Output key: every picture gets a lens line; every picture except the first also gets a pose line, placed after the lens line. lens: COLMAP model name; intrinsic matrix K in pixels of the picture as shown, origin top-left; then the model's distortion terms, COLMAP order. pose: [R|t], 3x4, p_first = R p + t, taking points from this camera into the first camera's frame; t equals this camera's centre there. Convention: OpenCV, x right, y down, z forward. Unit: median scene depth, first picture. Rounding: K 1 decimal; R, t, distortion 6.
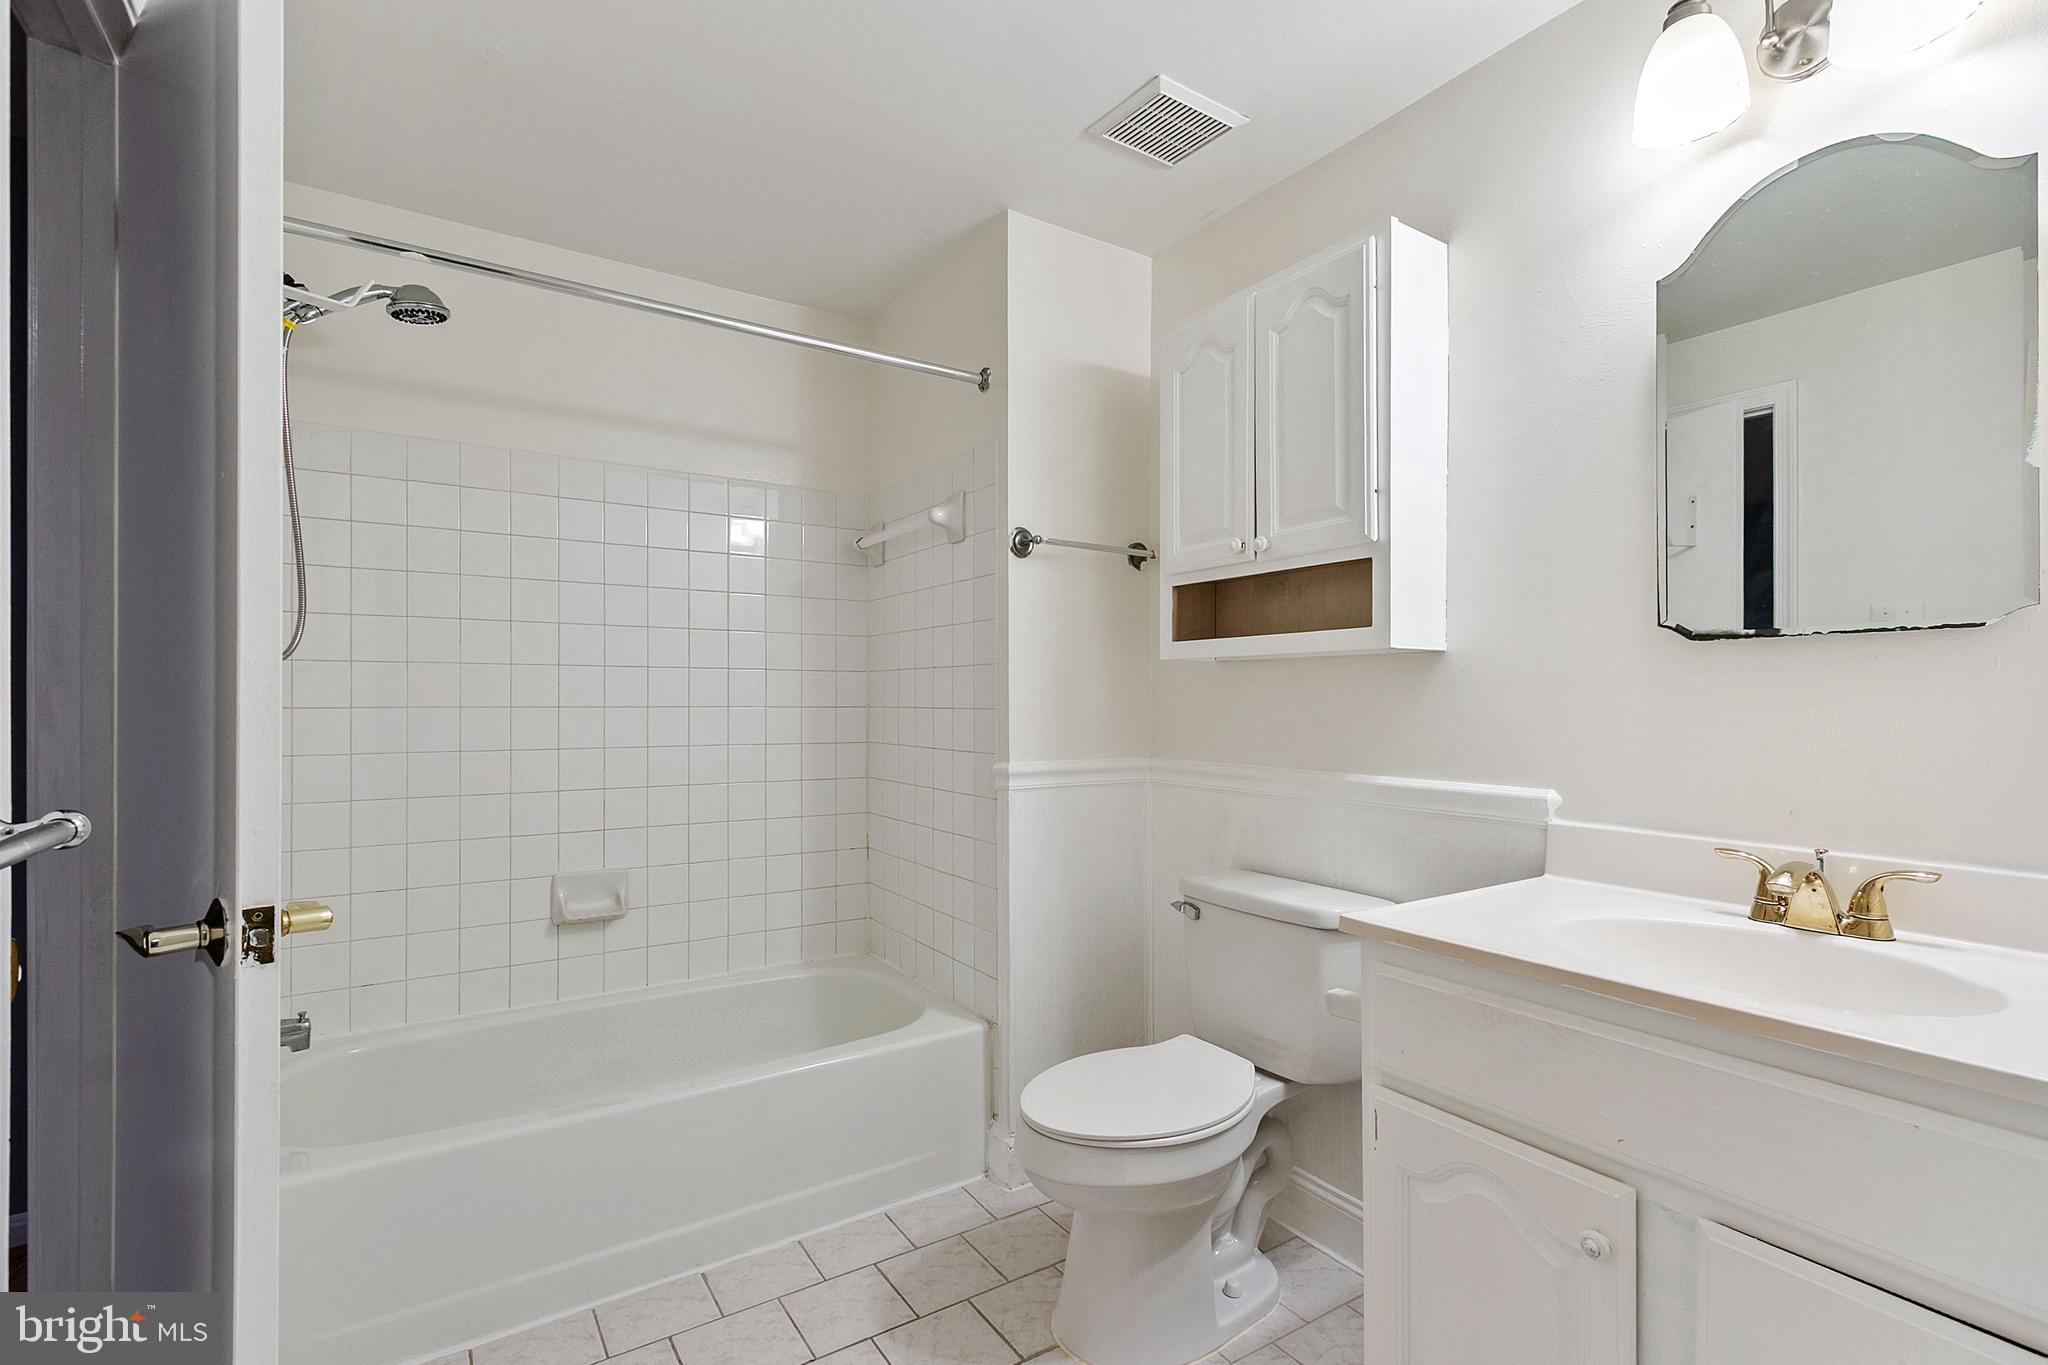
lens RADIAL K [[947.0, 0, 1024.5], [0, 947.0, 692.9], [0, 0, 1]] dist [0.006409, -0.001562]
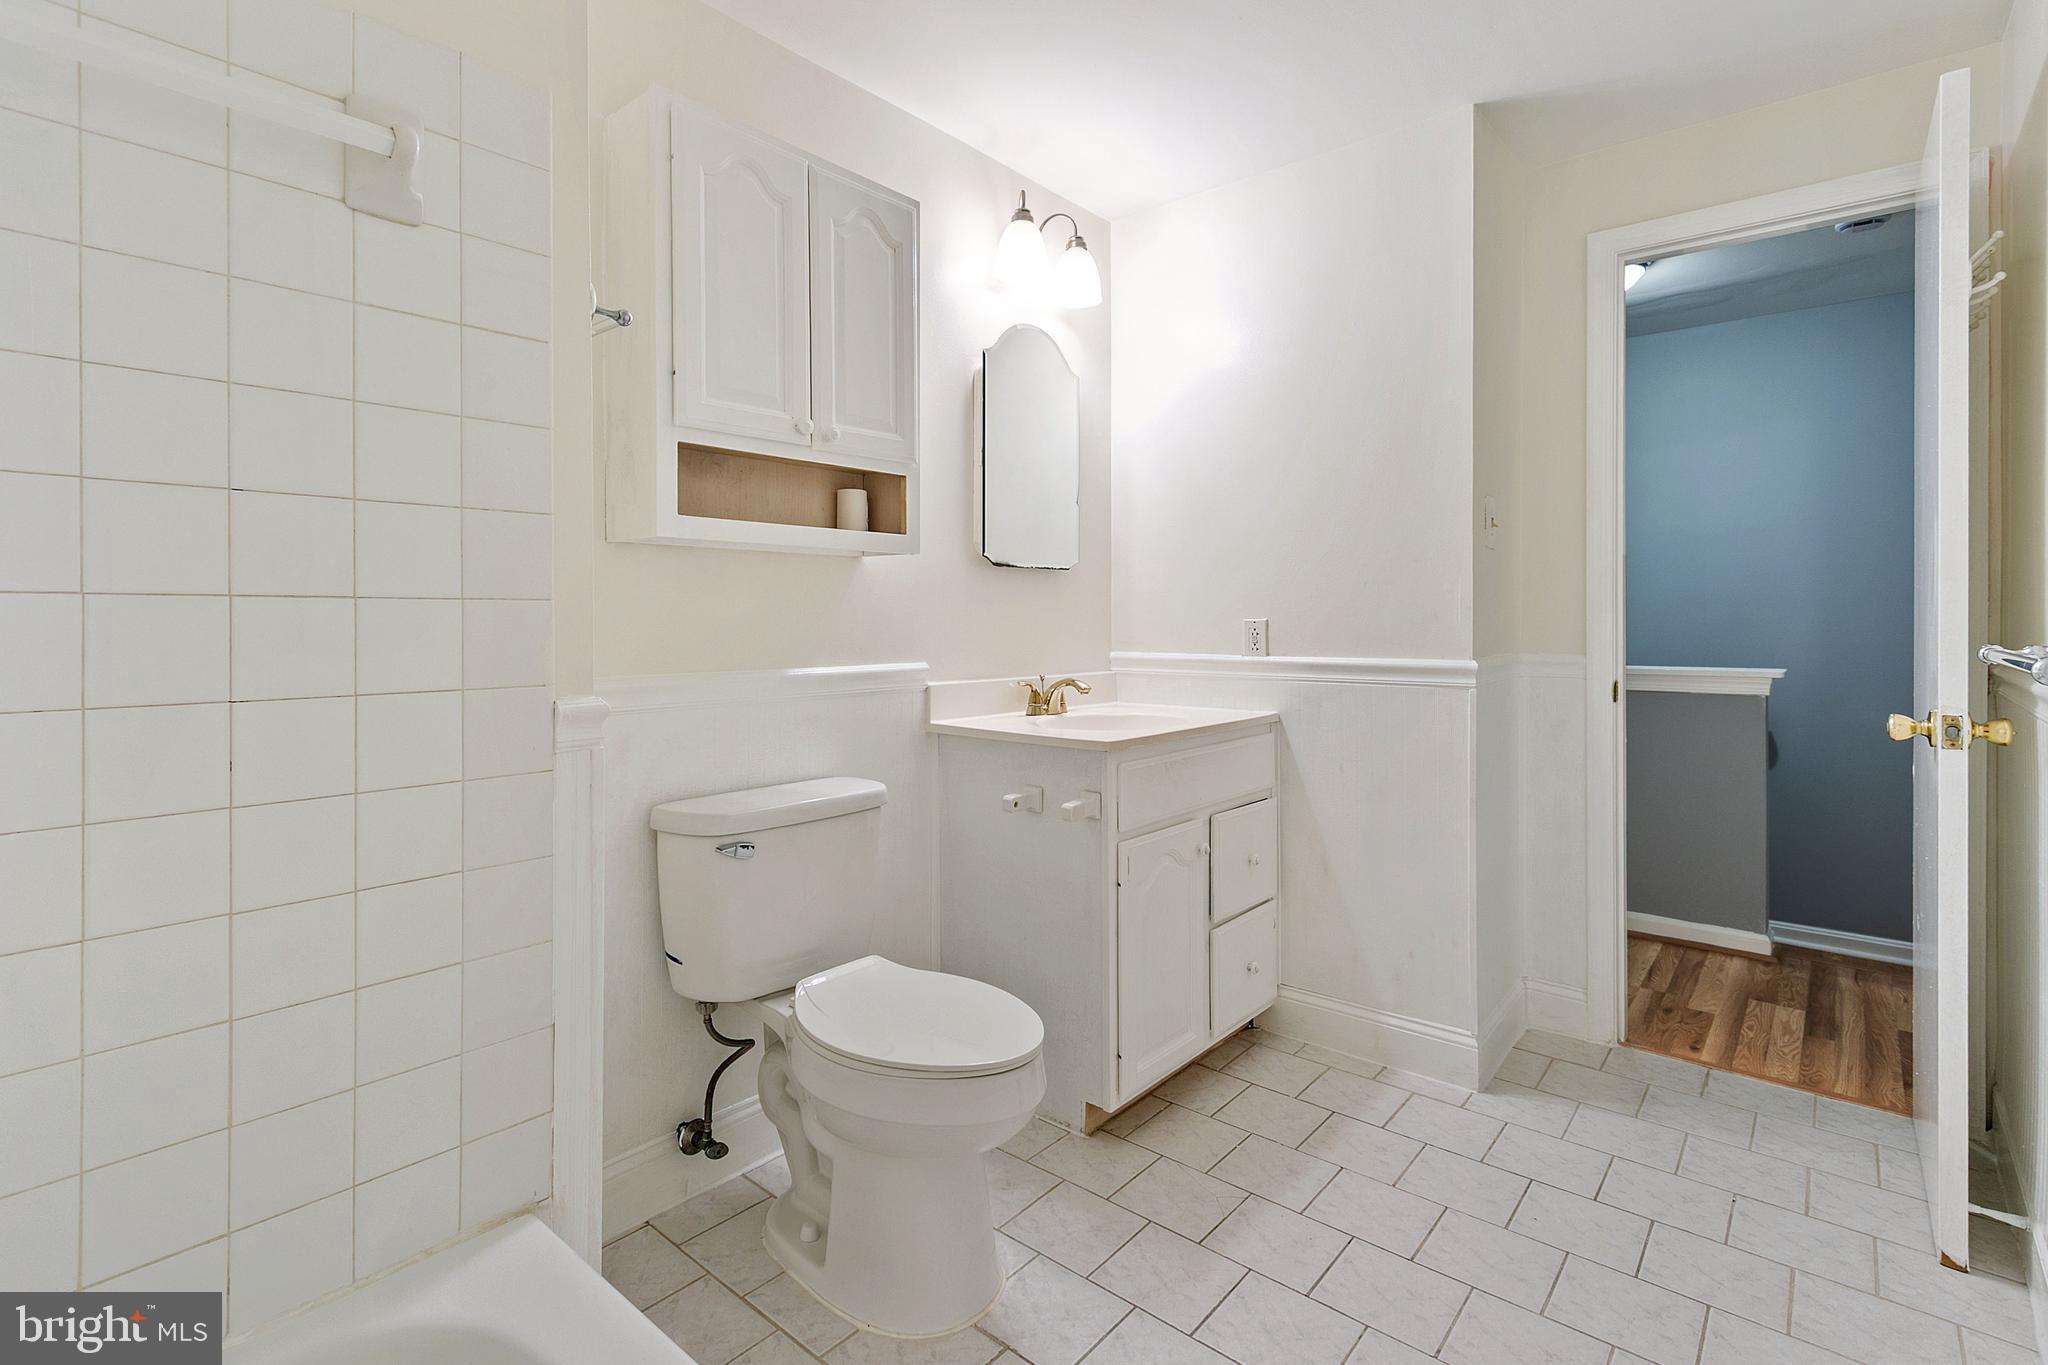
lens RADIAL K [[947.0, 0, 1039.4], [0, 947.0, 618.7], [0, 0, 1]] dist [0.006409, -0.001562]
pose [[-0.277015, 0.000124, 0.960866, -0.757253], [-0.006843, 0.999974, -0.002102, 0.033561], [-0.960841, -0.007158, -0.277007, 1.081145]]
